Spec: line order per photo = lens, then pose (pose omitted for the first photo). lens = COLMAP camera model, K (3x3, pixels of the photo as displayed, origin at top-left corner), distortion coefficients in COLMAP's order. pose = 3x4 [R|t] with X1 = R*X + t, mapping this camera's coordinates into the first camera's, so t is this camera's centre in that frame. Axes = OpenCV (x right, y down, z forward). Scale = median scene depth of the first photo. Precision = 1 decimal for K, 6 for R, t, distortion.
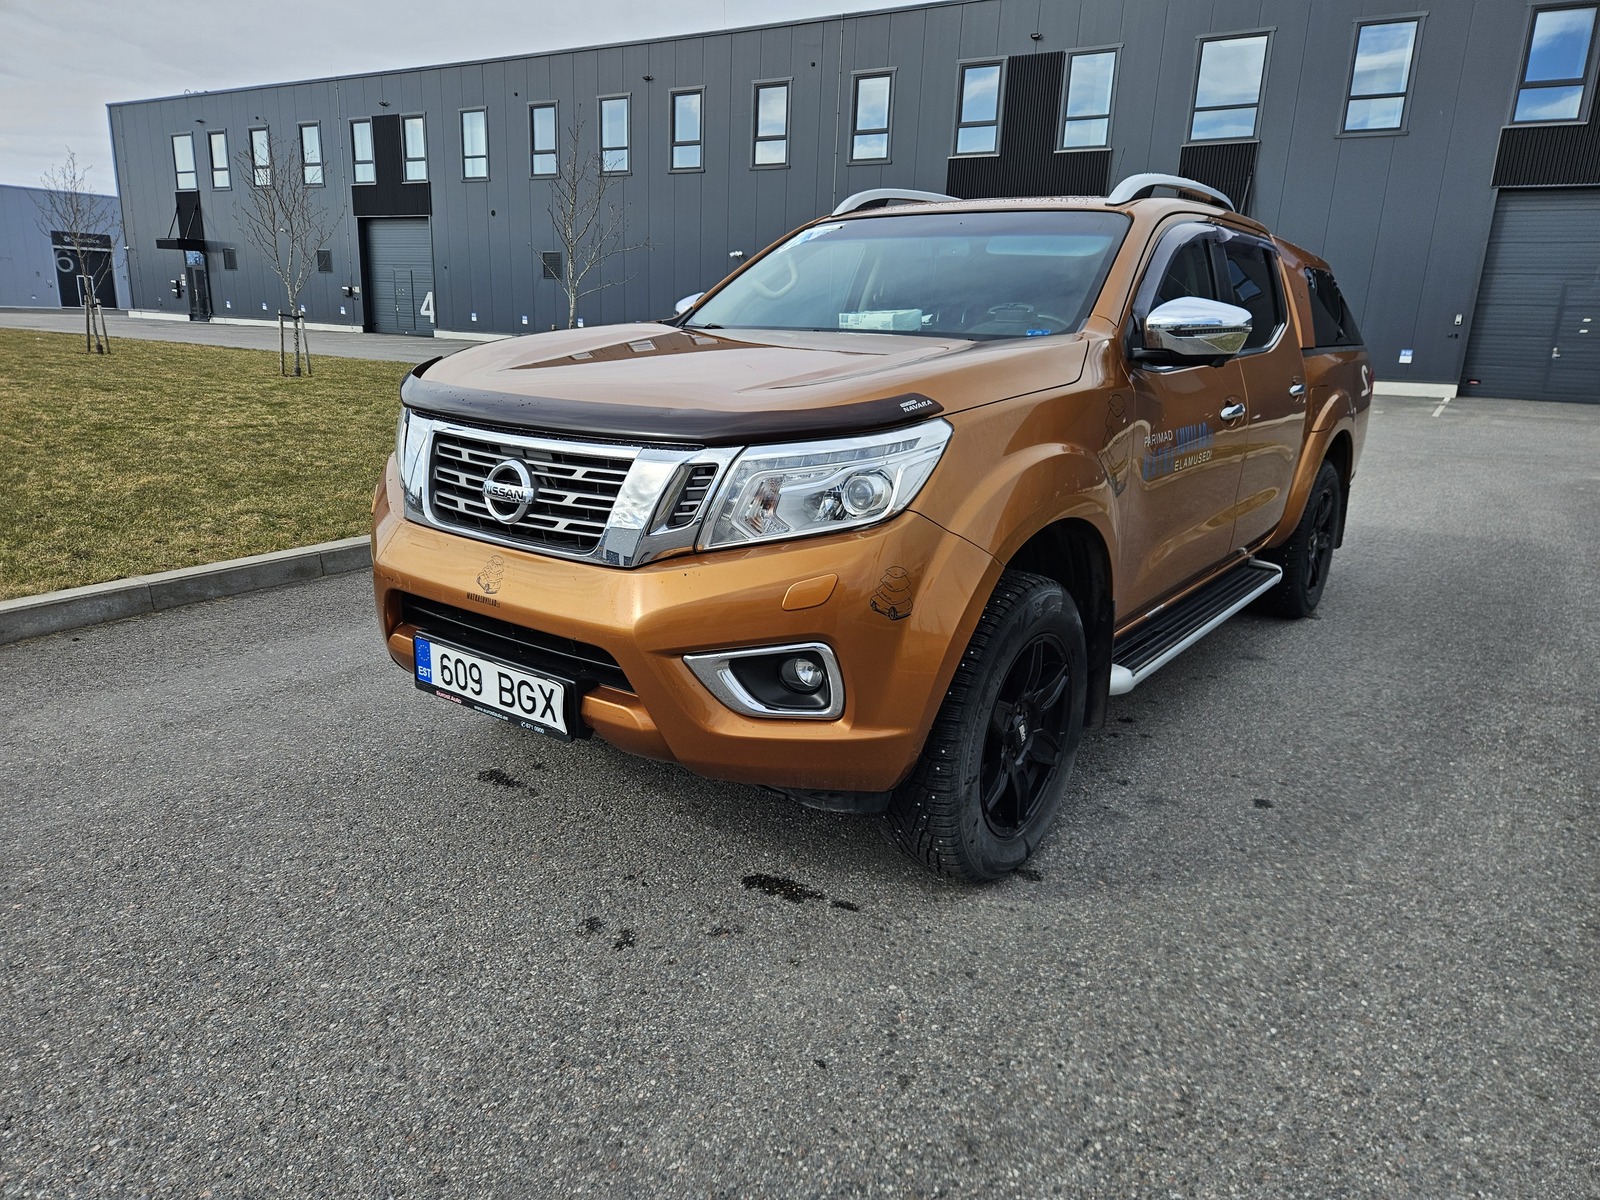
lens RADIAL K [[1073.2, 0, 790.2], [0, 1073.2, 603.8], [0, 0, 1]] dist [0.047509, -0.020805]
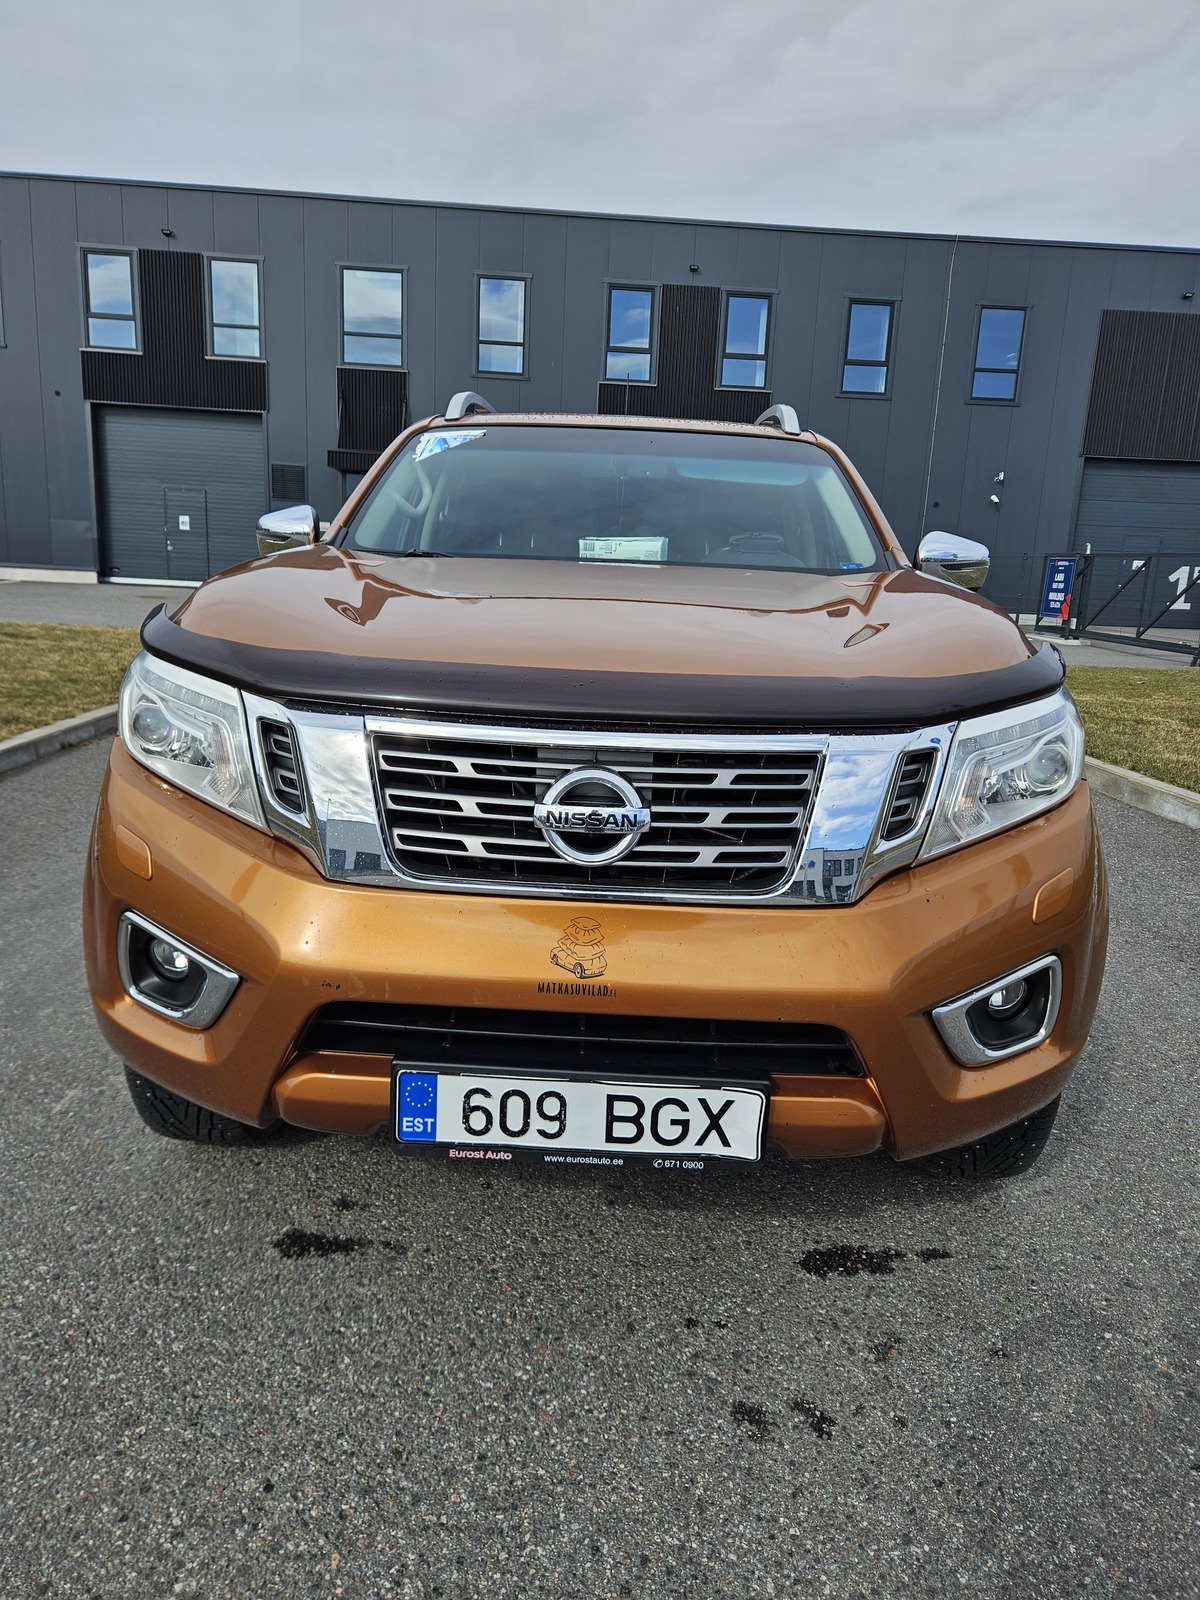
lens RADIAL K [[1073.2, 0, 598.9], [0, 1073.2, 790.3], [0, 0, 1]] dist [0.047509, -0.020805]
pose [[0.815736, -0.121557, 0.565507, -0.617694], [0.134691, 0.990712, 0.018666, -0.130715], [-0.562524, 0.060942, 0.824532, 0.456497]]
